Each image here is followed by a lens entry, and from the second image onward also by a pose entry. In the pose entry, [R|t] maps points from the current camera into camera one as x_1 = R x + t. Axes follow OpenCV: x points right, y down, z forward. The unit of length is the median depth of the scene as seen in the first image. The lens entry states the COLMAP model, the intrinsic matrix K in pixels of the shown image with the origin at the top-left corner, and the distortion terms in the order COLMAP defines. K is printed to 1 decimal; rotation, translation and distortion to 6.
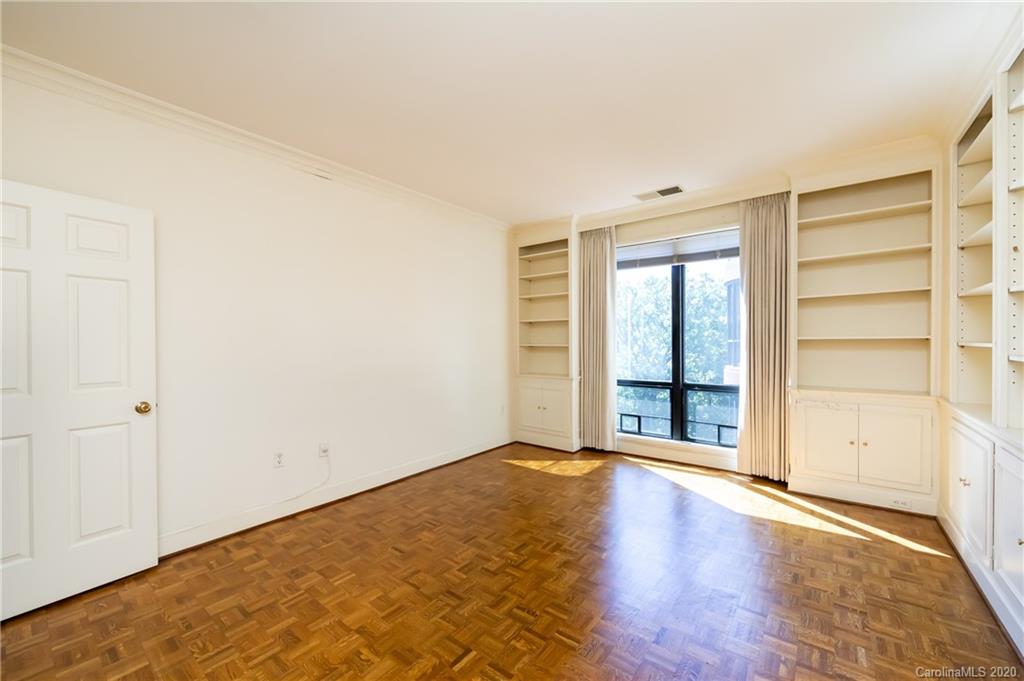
lens RADIAL K [[402.8, 0, 512.2], [0, 402.8, 341.7], [0, 0, 1]] dist [-0.006066, -0.000159]
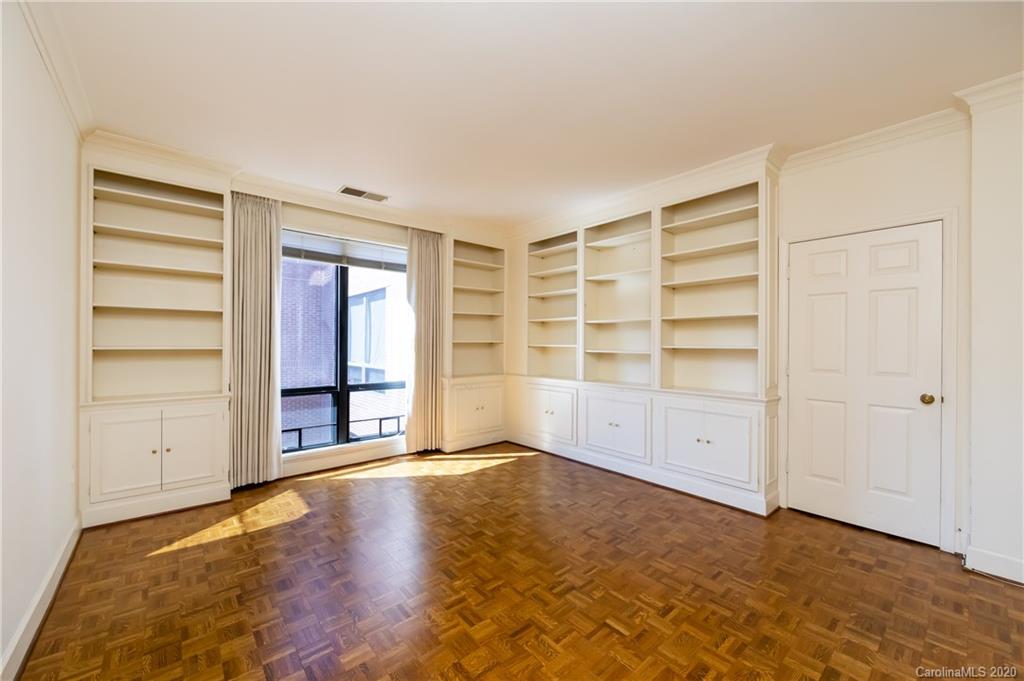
lens RADIAL K [[402.8, 0, 512.2], [0, 402.8, 341.7], [0, 0, 1]] dist [-0.006066, -0.000159]
pose [[0.187256, 0.012212, 0.982235, -0.508256], [-0.002577, 0.999925, -0.011941, 0.006080], [-0.982308, -0.000296, 0.187273, 0.428745]]
